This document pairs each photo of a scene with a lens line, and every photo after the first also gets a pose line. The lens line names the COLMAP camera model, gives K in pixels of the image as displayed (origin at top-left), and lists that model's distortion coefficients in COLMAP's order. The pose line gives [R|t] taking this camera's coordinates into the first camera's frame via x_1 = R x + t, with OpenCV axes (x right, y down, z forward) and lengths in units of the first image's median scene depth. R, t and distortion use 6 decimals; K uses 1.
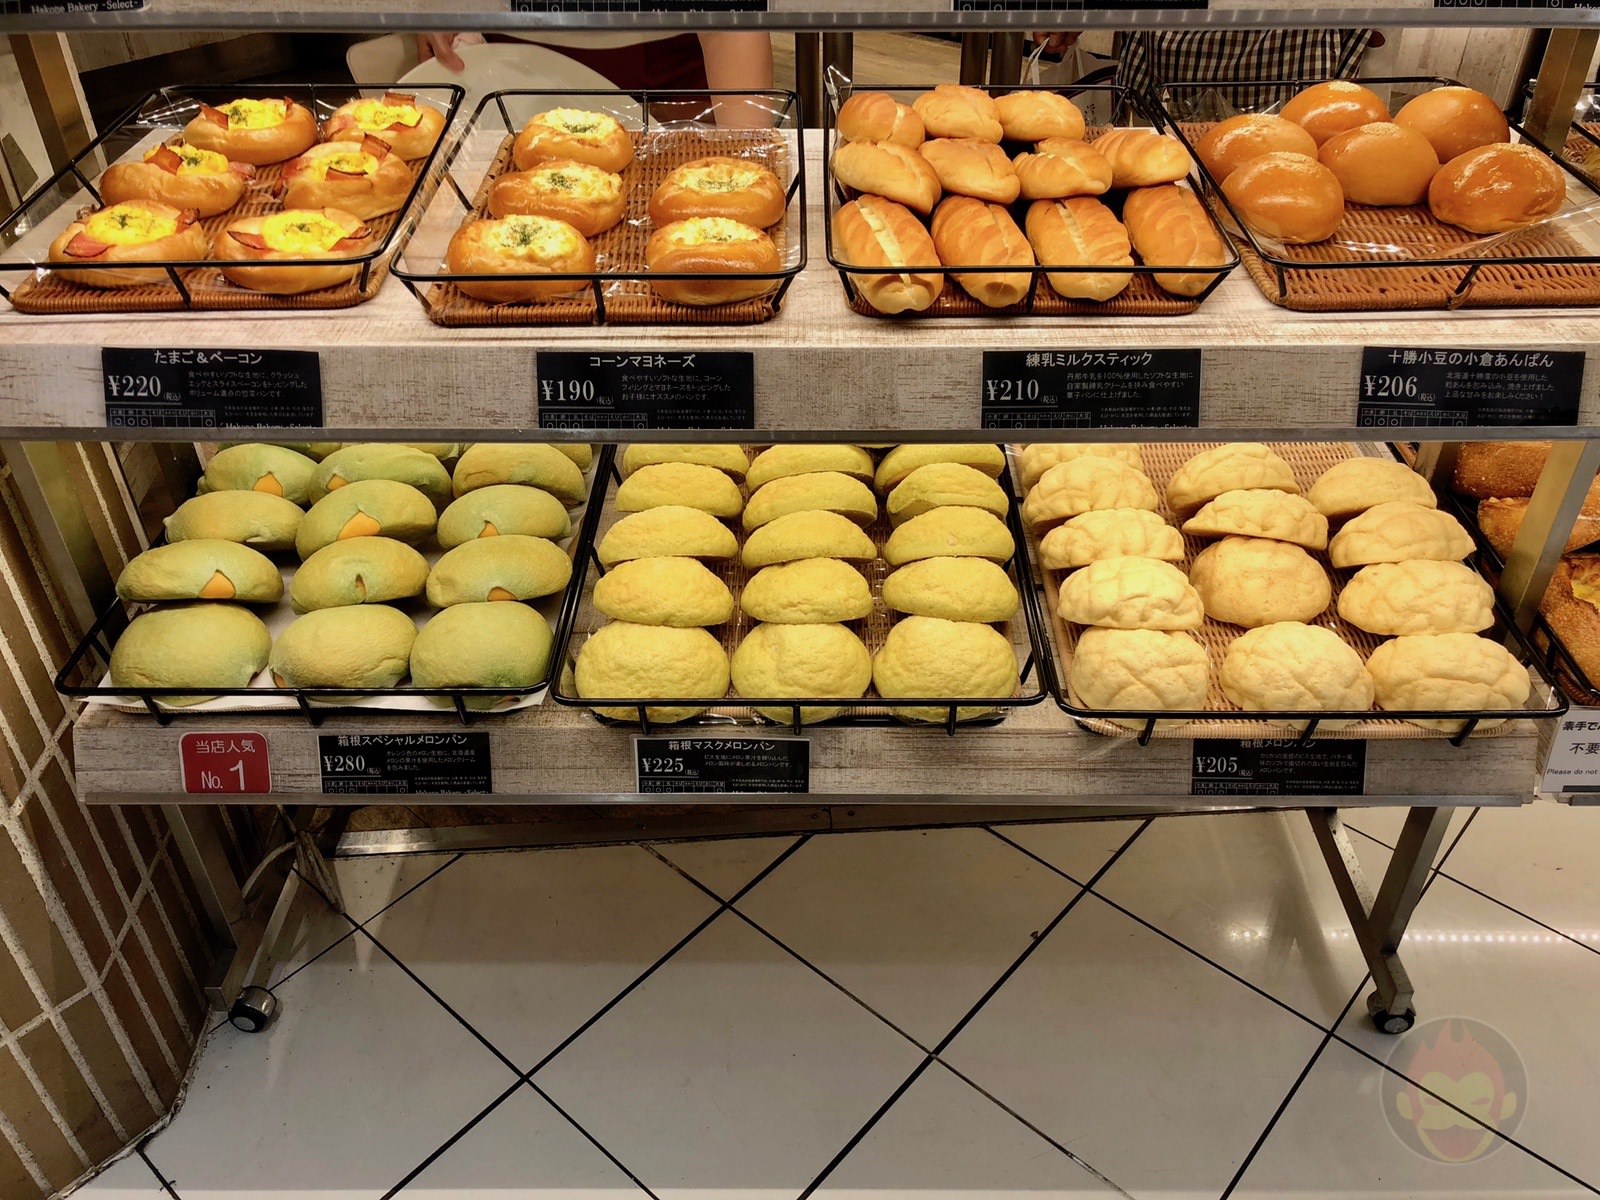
lens RADIAL K [[1312.0, 0, 807.1], [0, 1312.0, 599.2], [0, 0, 1]] dist [0.009151, 0.011214]
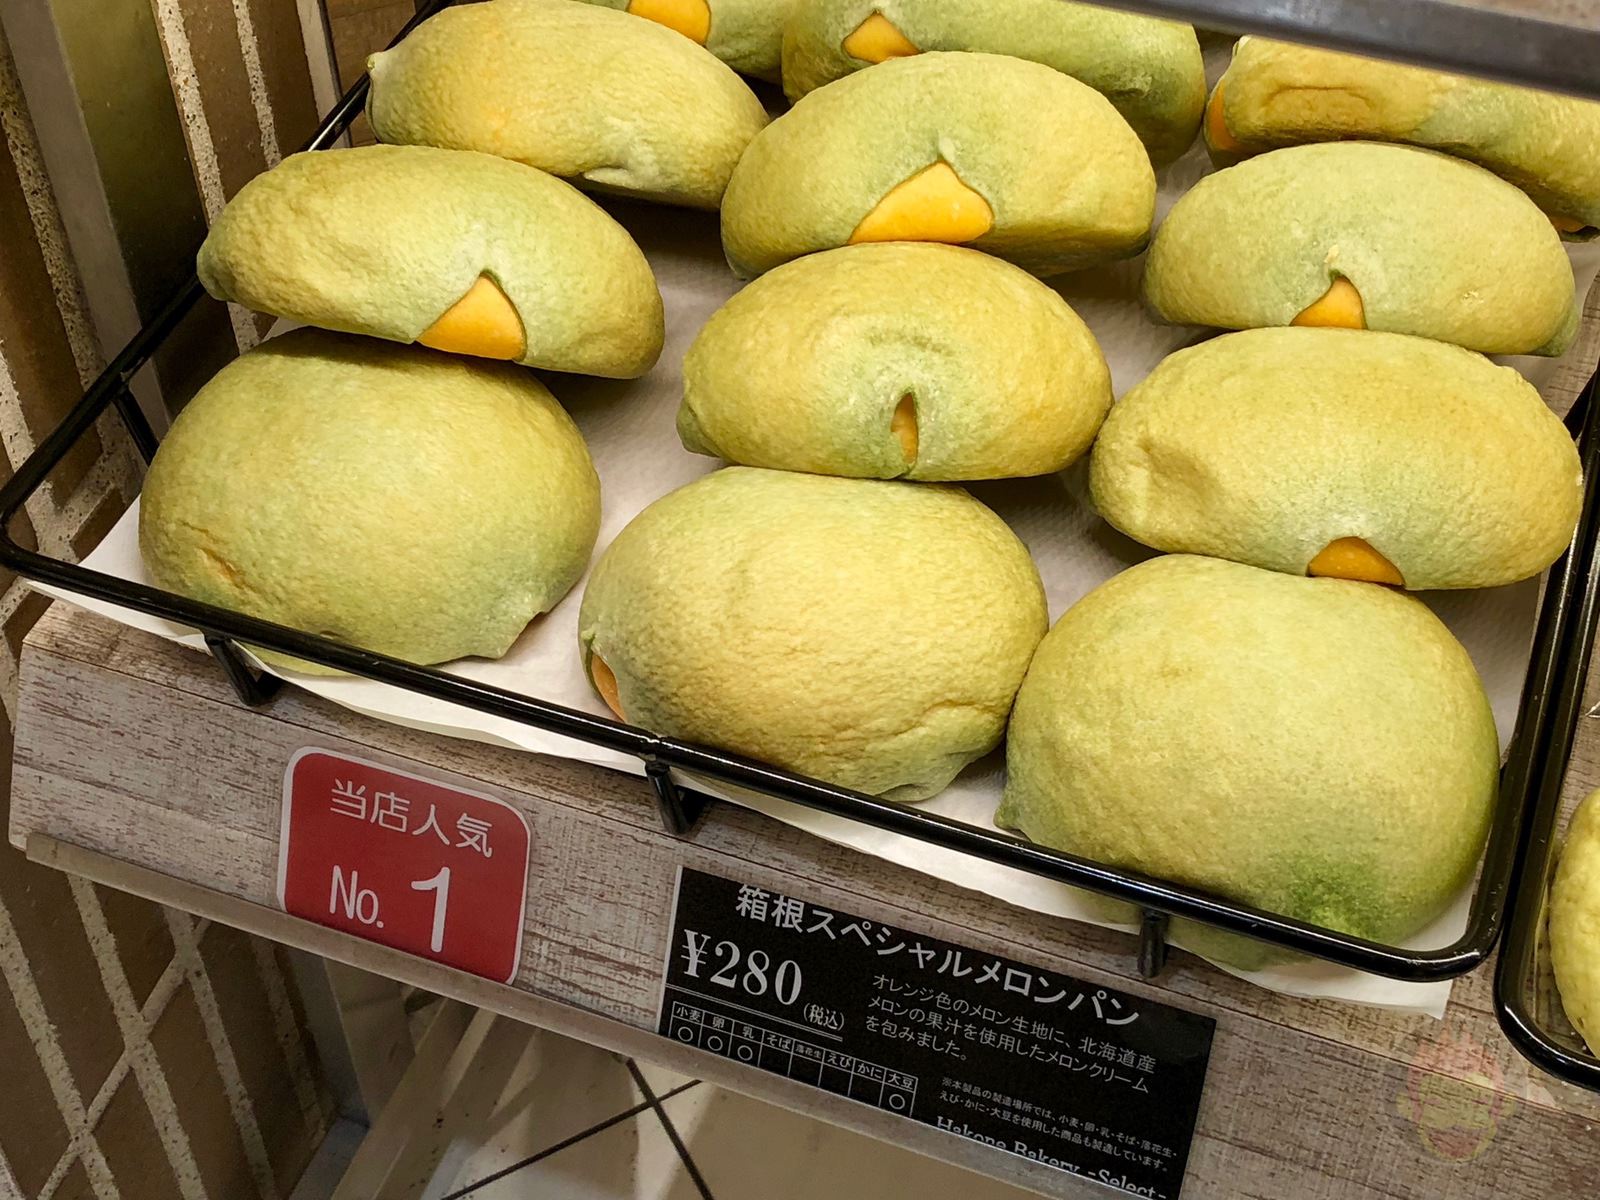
lens RADIAL K [[2397.6, 0, 796.7], [0, 2397.6, 602.0], [0, 0, 1]] dist [0.009527, 0.000000]
pose [[0.936390, 0.248371, -0.247961, -0.218223], [-0.202447, 0.959385, 0.196459, -0.074453], [0.286685, -0.133764, 0.948641, 0.469389]]
